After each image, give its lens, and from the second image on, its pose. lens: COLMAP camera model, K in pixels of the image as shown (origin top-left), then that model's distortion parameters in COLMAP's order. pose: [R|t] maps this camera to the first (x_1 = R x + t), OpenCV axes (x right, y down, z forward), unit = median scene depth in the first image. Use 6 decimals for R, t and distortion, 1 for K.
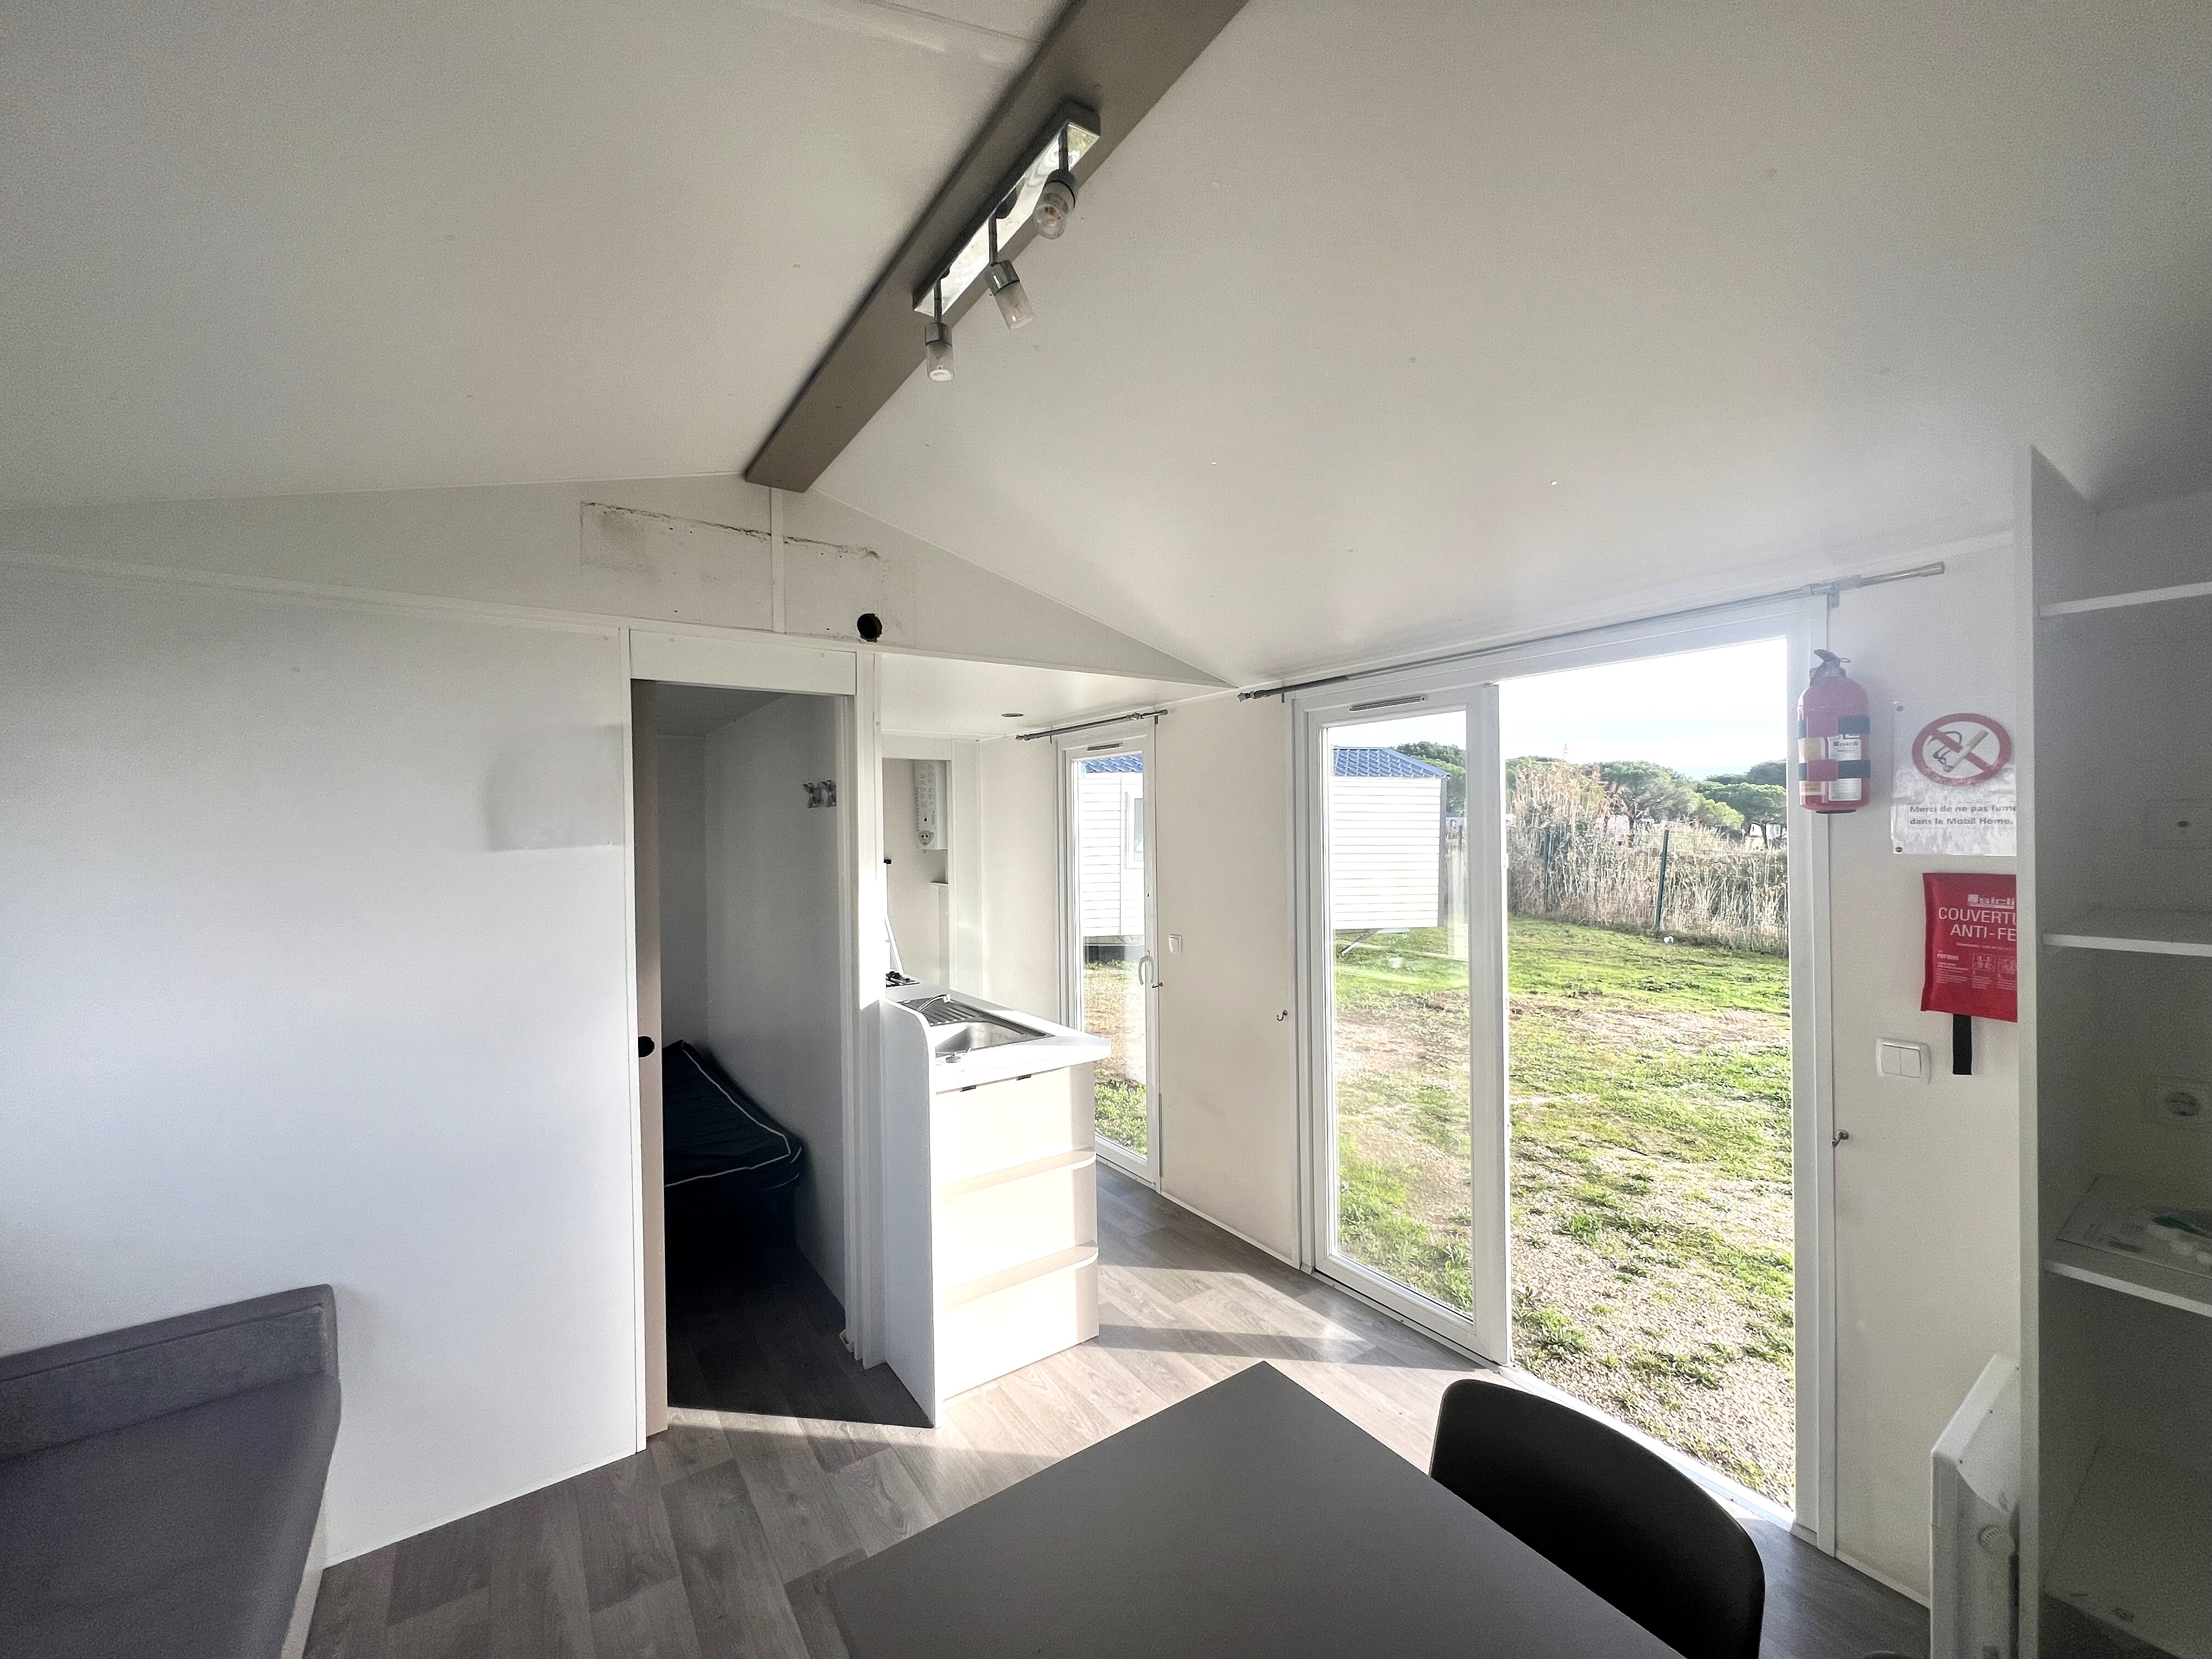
lens RADIAL K [[894.4, 0, 1099.2], [0, 894.4, 832.3], [0, 0, 1]] dist [0.000029, -0.000057]
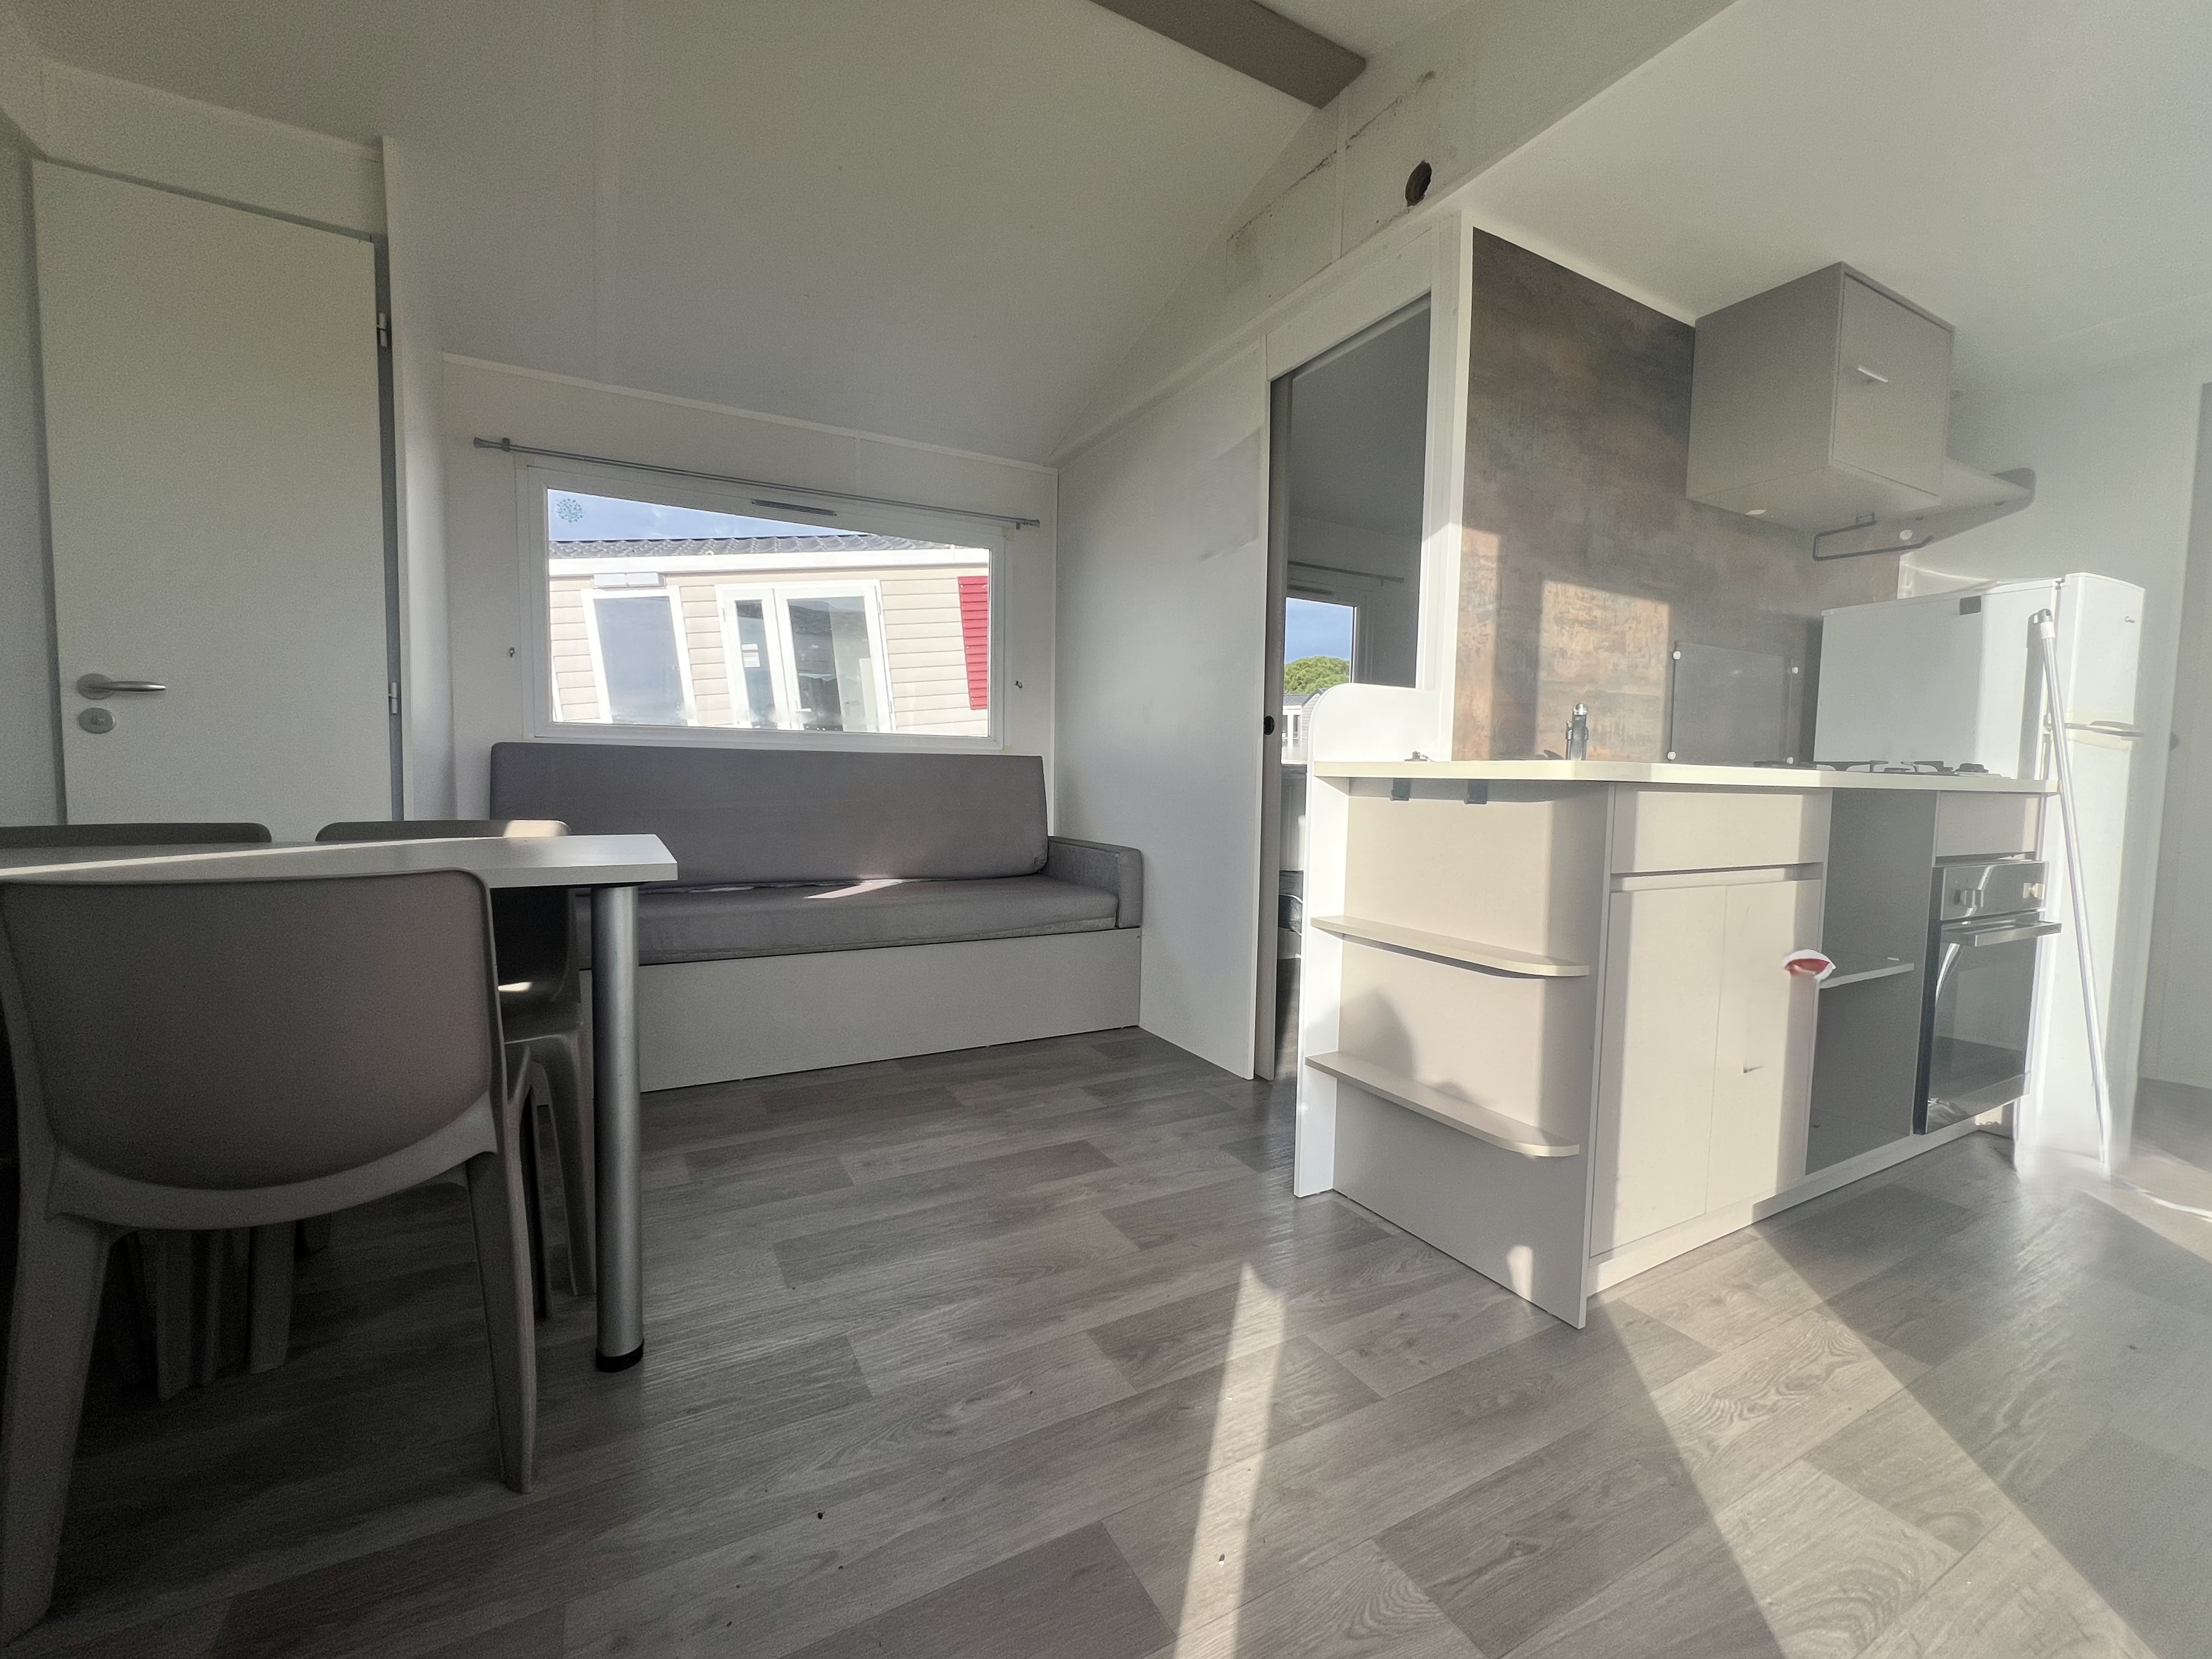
lens RADIAL K [[894.4, 0, 1099.2], [0, 894.4, 832.3], [0, 0, 1]] dist [0.000029, -0.000057]
pose [[-0.107623, 0.076849, -0.991217, 0.620152], [-0.026710, 0.996425, 0.080153, 0.291789], [0.993833, 0.035101, -0.105186, 0.923999]]
